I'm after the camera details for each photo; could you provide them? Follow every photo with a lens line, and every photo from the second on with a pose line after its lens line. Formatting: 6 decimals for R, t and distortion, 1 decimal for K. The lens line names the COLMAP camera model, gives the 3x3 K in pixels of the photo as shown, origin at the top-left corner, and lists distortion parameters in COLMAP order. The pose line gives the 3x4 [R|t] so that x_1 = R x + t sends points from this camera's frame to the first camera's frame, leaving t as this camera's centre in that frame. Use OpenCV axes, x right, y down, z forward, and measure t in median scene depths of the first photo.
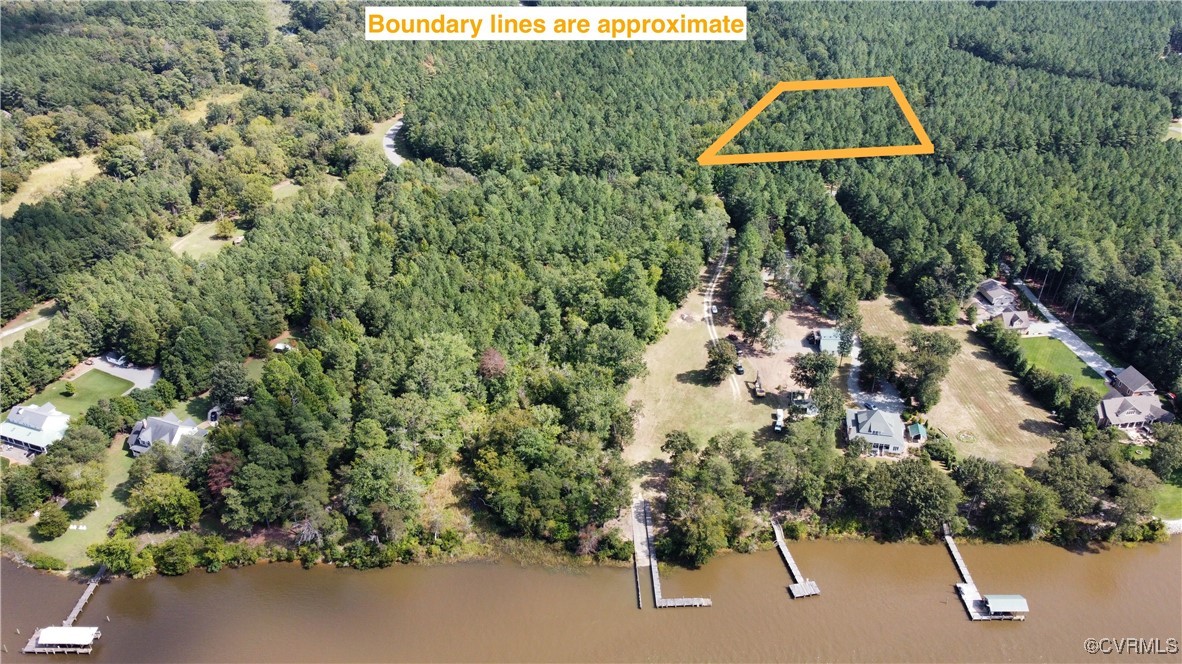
lens RADIAL K [[841.3, 0, 590.6], [0, 841.3, 330.4], [0, 0, 1]] dist [-0.004311, -0.003519]
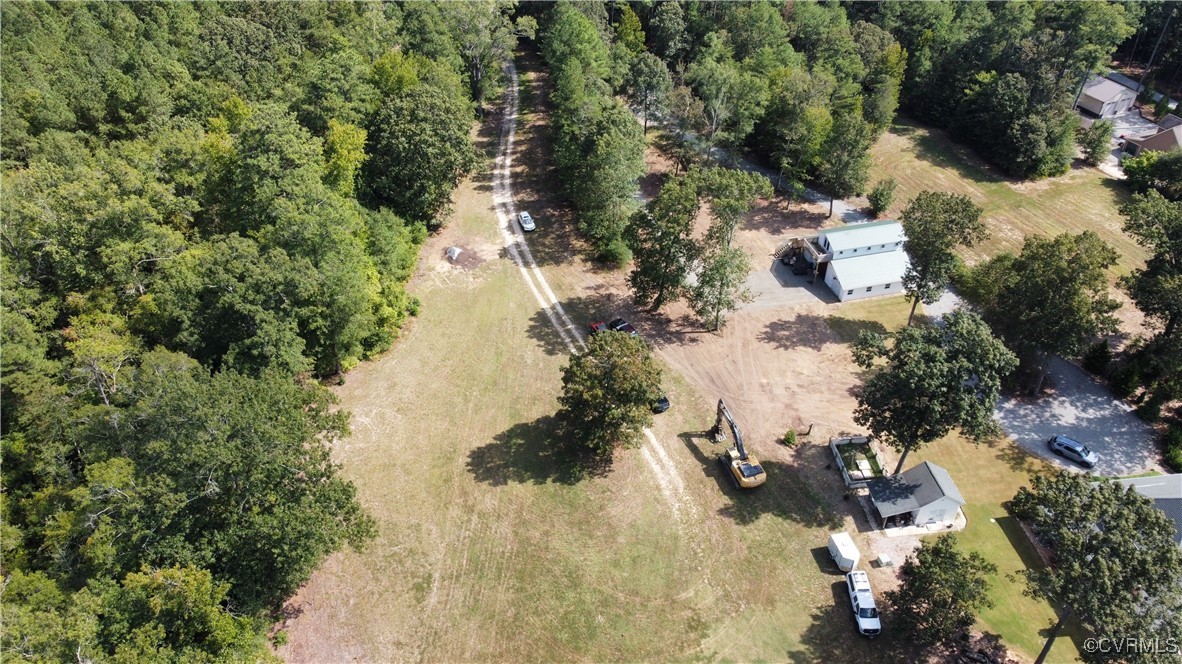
lens RADIAL K [[841.3, 0, 590.1], [0, 841.3, 332.8], [0, 0, 1]] dist [-0.004311, -0.003519]
pose [[0.946010, -0.192519, 0.260771, 0.066005], [0.157765, 0.976260, 0.148411, -0.028412], [-0.283152, -0.099258, 0.953925, 0.634747]]
